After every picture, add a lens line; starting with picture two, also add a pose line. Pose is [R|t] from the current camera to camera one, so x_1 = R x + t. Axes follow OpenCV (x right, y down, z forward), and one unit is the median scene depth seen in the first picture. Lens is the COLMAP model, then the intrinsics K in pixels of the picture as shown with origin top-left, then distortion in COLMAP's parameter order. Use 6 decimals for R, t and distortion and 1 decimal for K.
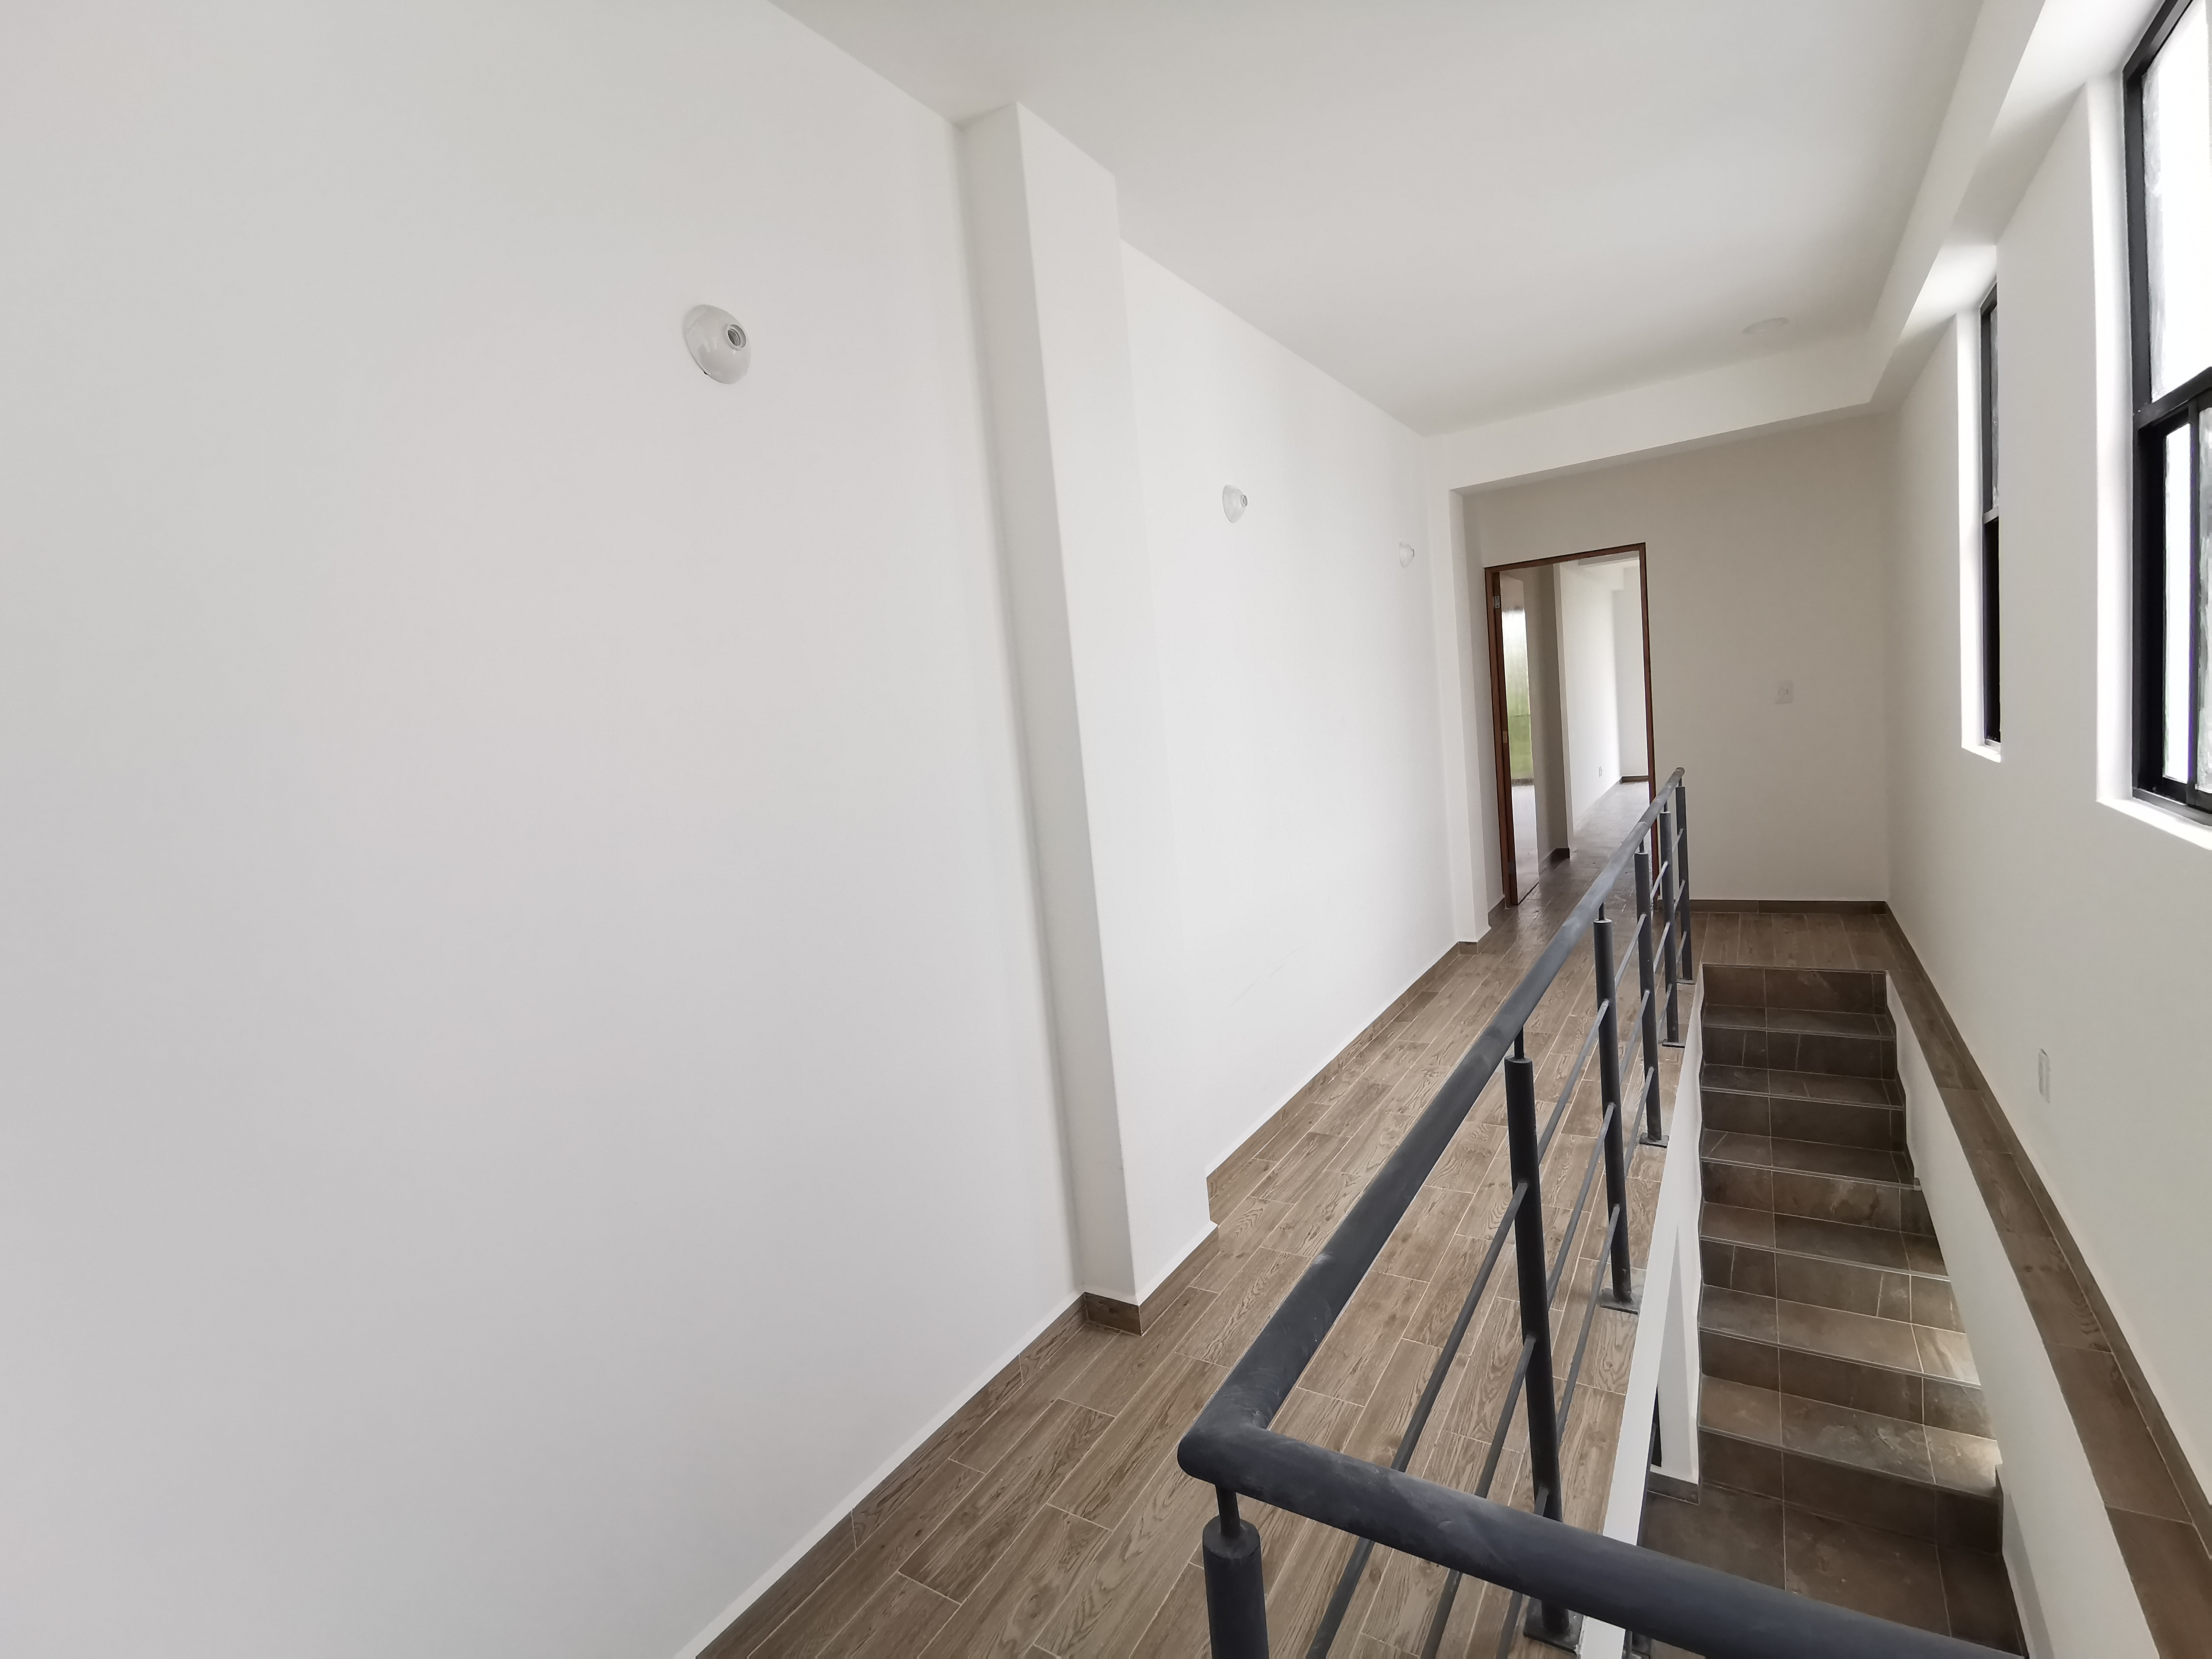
lens RADIAL K [[1021.7, 0, 1115.9], [0, 1021.7, 838.3], [0, 0, 1]] dist [0.037673, 0.000309]
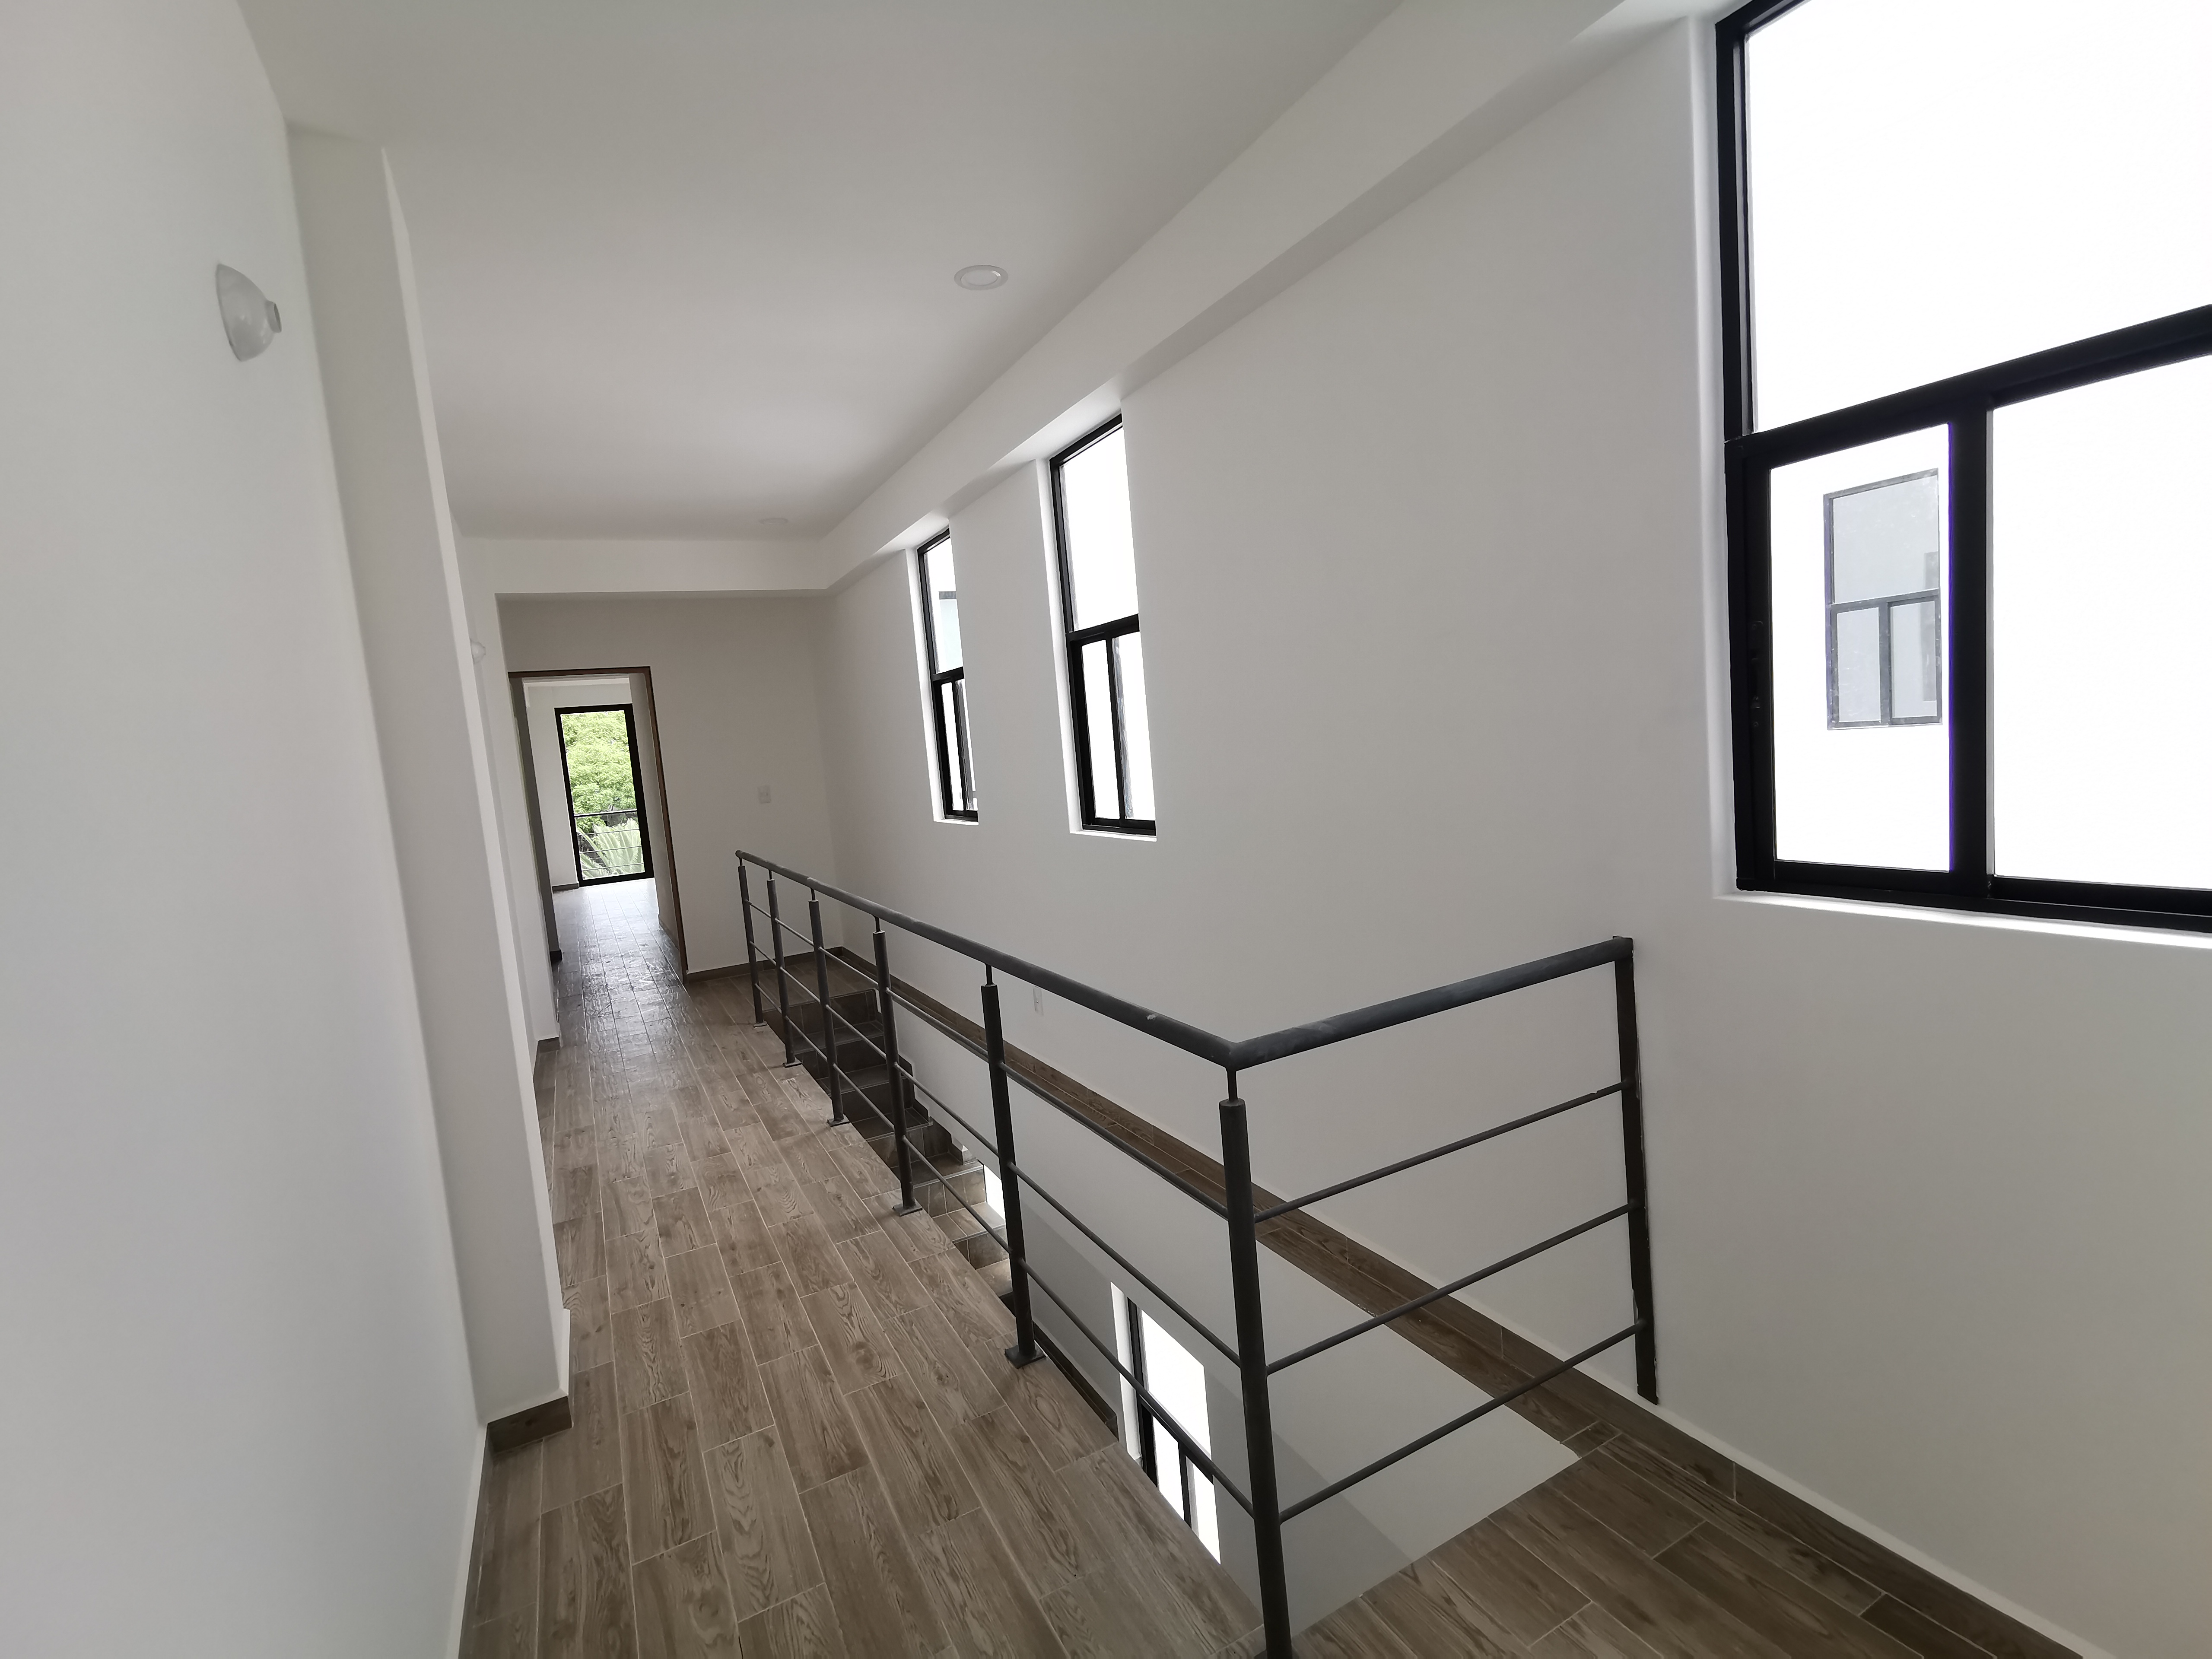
lens RADIAL K [[1017.1, 0, 1111.3], [0, 1017.1, 833.7], [0, 0, 1]] dist [0.015921, -0.000004]
pose [[0.497021, -0.033665, 0.867085, -0.566504], [0.138915, 0.989446, -0.041211, 0.051587], [-0.856547, 0.140934, 0.496452, 0.027309]]
